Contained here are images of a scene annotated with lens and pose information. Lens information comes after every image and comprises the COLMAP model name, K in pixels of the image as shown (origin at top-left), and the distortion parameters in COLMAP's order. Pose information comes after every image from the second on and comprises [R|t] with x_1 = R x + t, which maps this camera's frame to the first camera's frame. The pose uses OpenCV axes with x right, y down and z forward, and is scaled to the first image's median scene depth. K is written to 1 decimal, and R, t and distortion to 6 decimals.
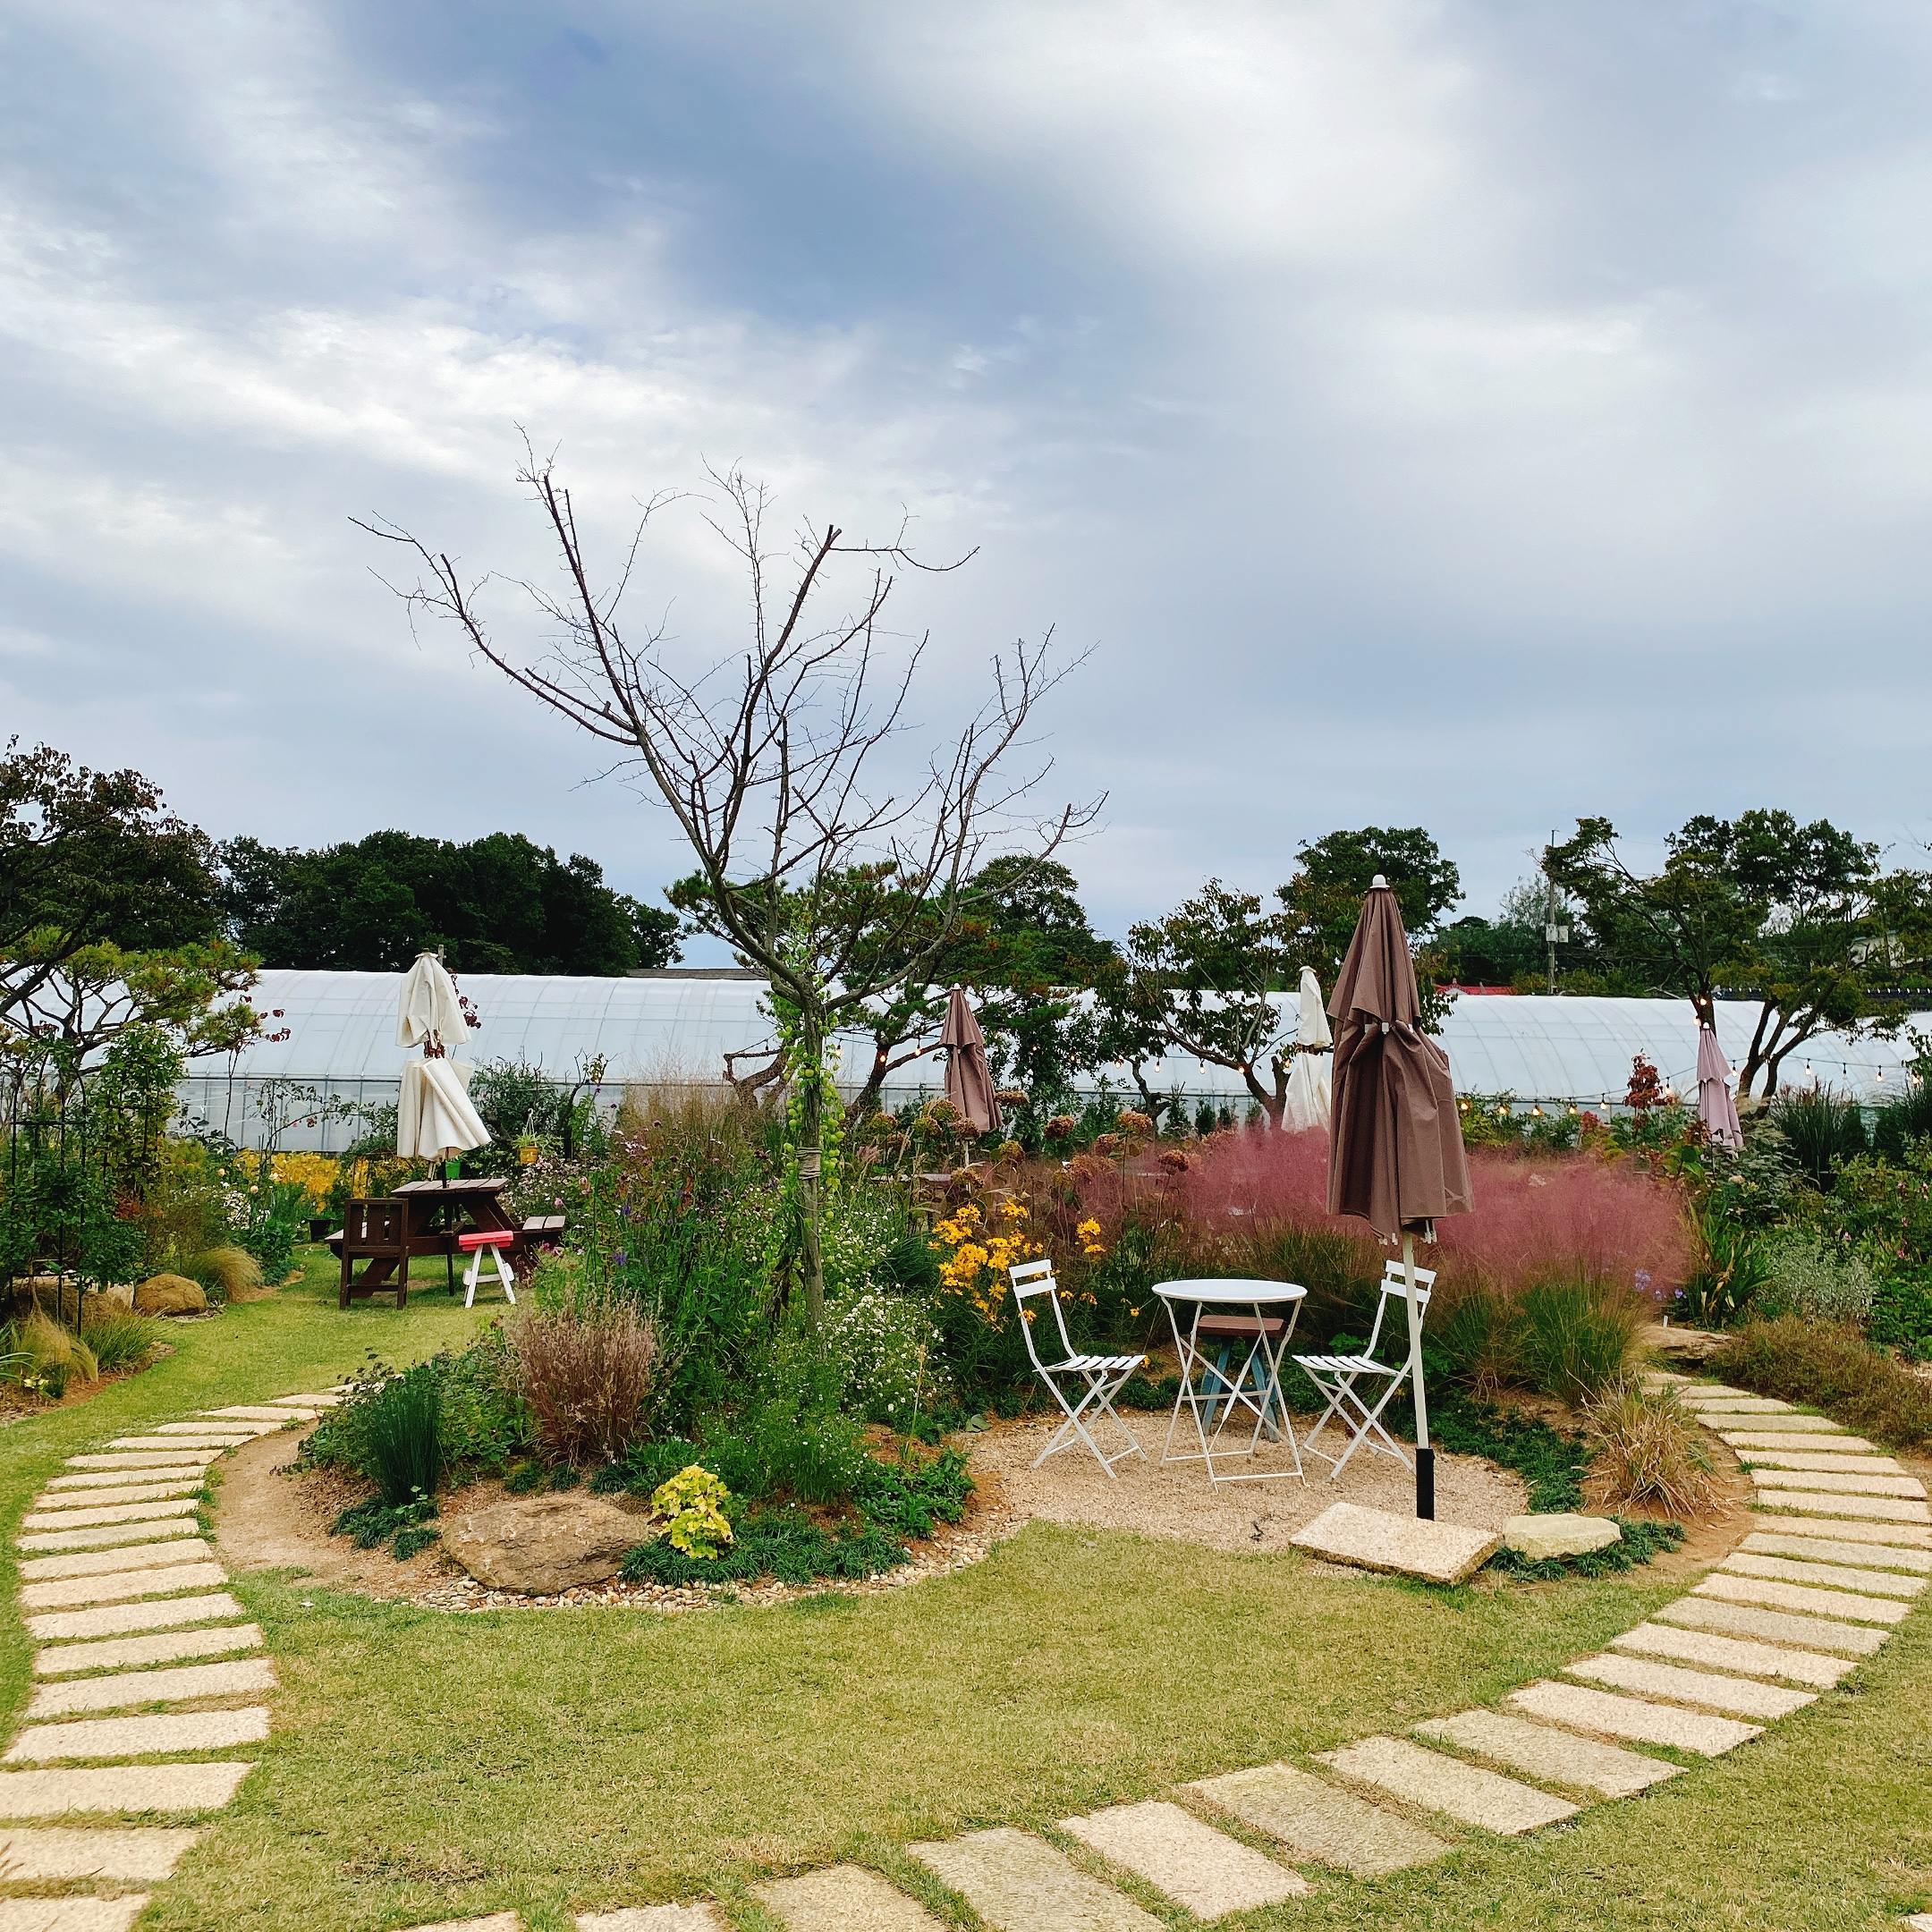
lens RADIAL K [[1883.5, 0, 966.0], [0, 1883.5, 966.0], [0, 0, 1]] dist [0.016590, 0.019565]
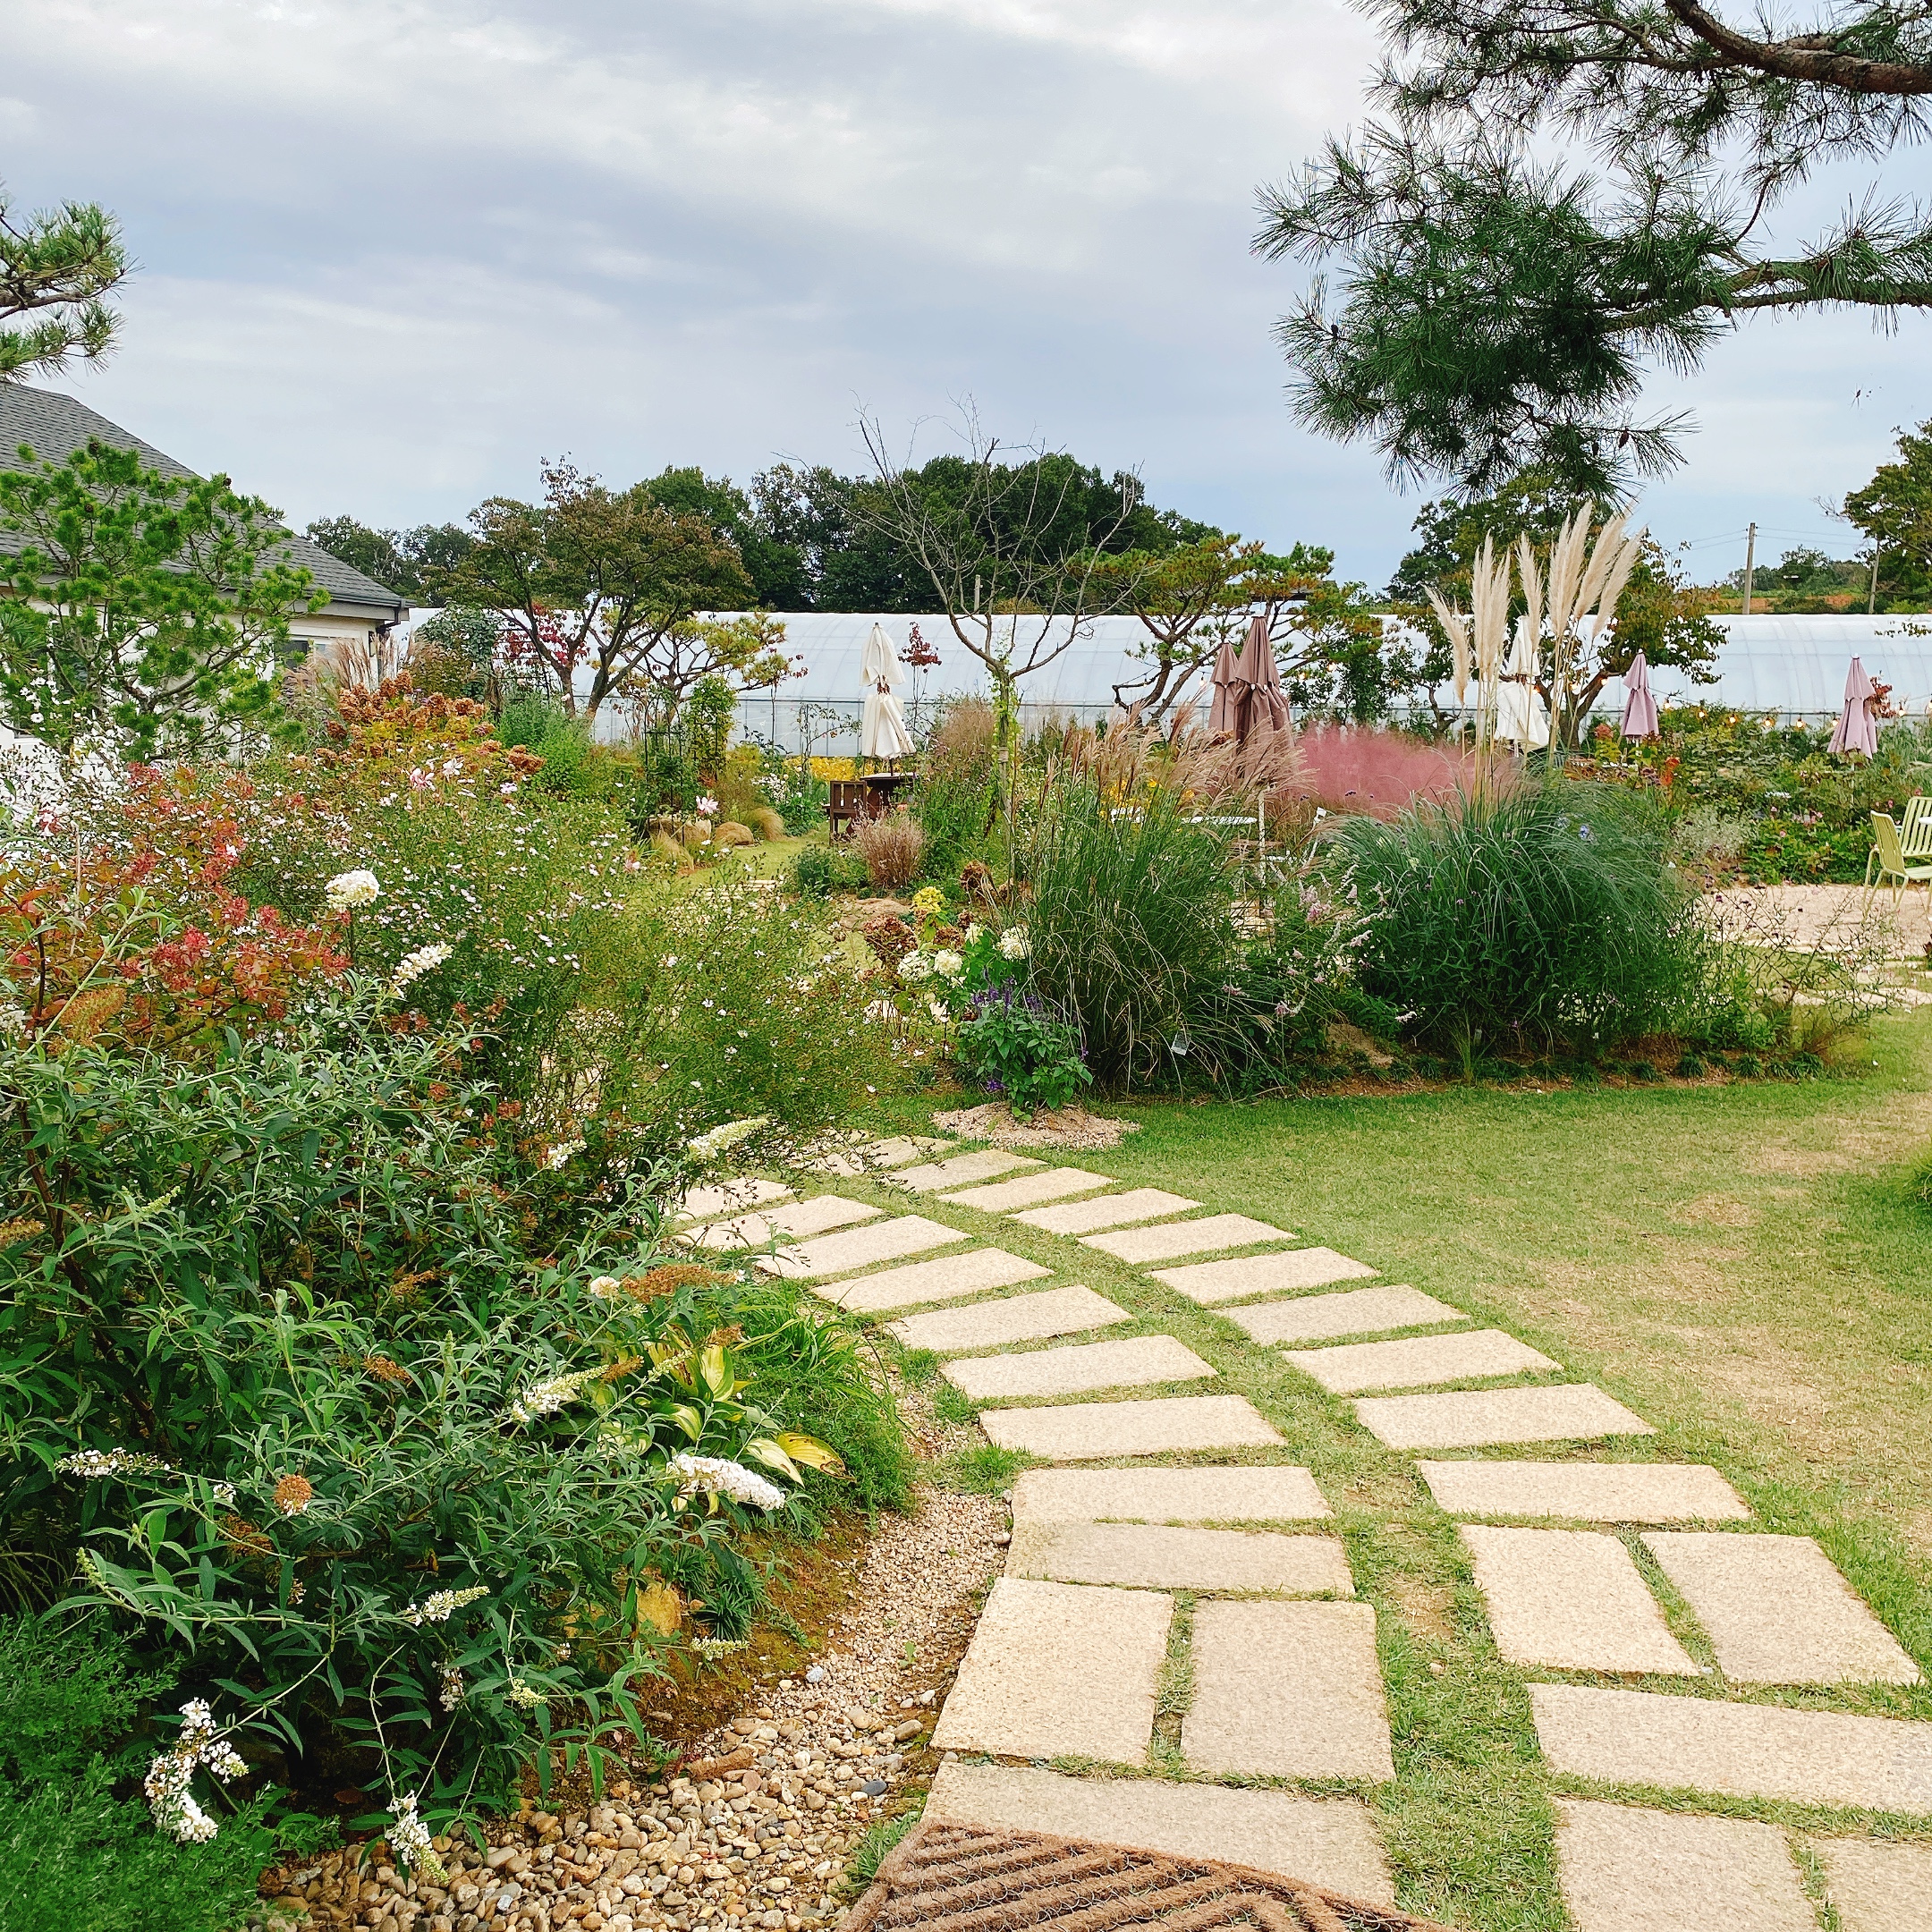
lens RADIAL K [[1956.7, 0, 966.0], [0, 1956.7, 966.0], [0, 0, 1]] dist [0.137139, -0.466606]
pose [[0.954512, 0.036352, -0.295947, 0.195986], [0.023123, 0.980527, 0.195018, -0.032144], [0.297274, -0.192990, 0.935084, -0.392484]]
